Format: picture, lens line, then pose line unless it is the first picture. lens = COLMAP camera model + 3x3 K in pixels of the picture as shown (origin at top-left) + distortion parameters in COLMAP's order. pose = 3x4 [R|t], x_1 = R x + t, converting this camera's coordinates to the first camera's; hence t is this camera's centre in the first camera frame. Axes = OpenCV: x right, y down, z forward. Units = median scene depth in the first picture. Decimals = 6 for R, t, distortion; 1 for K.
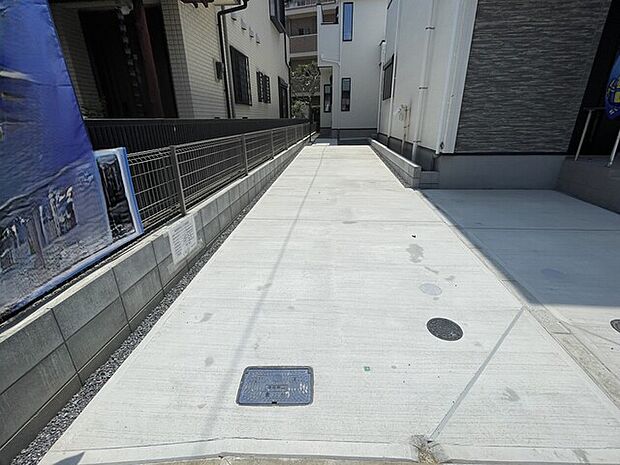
lens RADIAL K [[289.9, 0, 309.3], [0, 289.9, 232.5], [0, 0, 1]] dist [-0.003007, -0.000117]
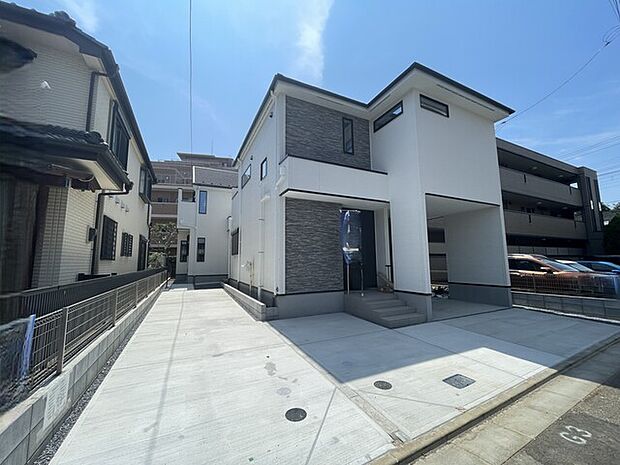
lens RADIAL K [[248.7, 0, 310.0], [0, 248.7, 232.9], [0, 0, 1]] dist [-0.003441, -0.000201]
pose [[0.853906, 0.067704, 0.516004, -0.099779], [0.186138, 0.886183, -0.424303, 0.023417], [-0.486001, 0.458363, 0.744115, -0.213106]]
